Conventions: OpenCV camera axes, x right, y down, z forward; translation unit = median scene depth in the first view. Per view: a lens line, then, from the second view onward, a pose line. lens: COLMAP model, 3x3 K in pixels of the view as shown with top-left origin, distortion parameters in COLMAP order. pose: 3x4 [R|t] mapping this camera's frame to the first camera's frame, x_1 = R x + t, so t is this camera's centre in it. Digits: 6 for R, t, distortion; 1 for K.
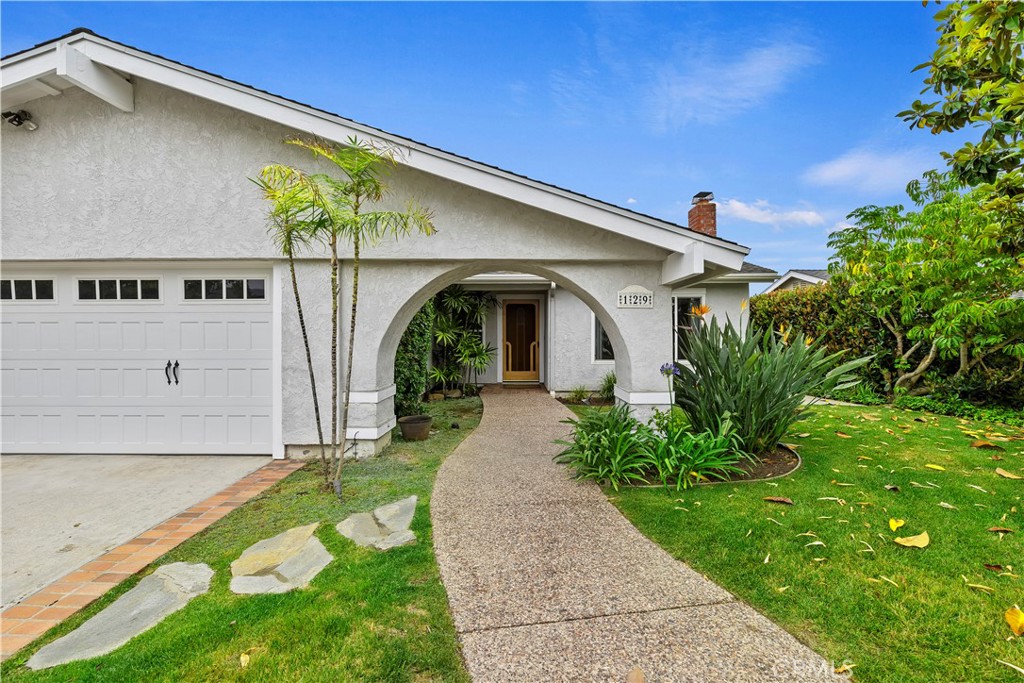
lens RADIAL K [[433.8, 0, 513.7], [0, 433.8, 338.7], [0, 0, 1]] dist [0.001375, 0.000178]
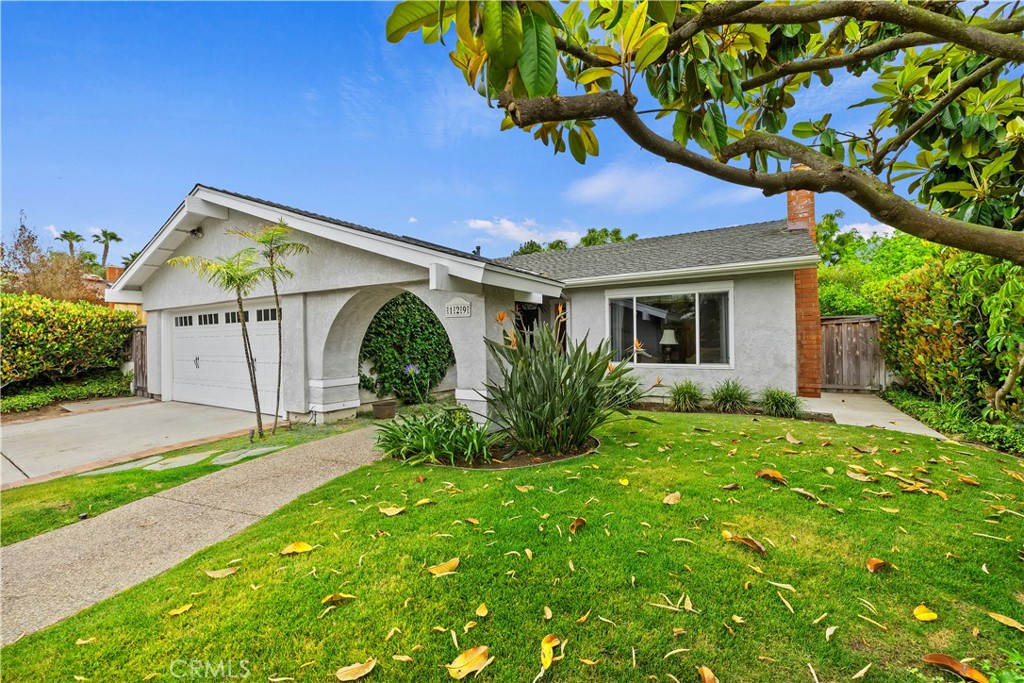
lens RADIAL K [[433.8, 0, 510.5], [0, 433.8, 340.8], [0, 0, 1]] dist [0.001375, 0.000178]
pose [[0.851229, -0.009142, -0.524714, 0.544780], [0.011056, 0.999939, 0.000513, -0.003001], [0.524677, -0.006238, 0.851278, 0.040761]]
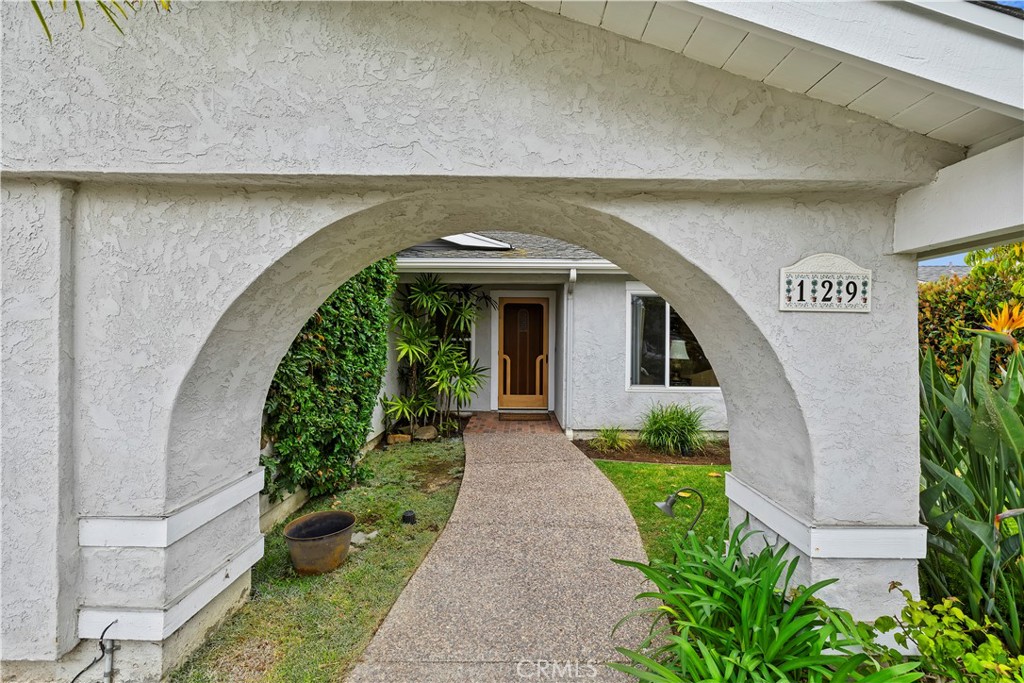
lens RADIAL K [[433.8, 0, 513.8], [0, 433.8, 342.6], [0, 0, 1]] dist [0.001375, 0.000178]
pose [[0.999963, 0.008555, 0.001291, -0.000821], [-0.008564, 0.999942, 0.006597, -0.023262], [-0.001235, -0.006608, 0.999977, 0.326737]]
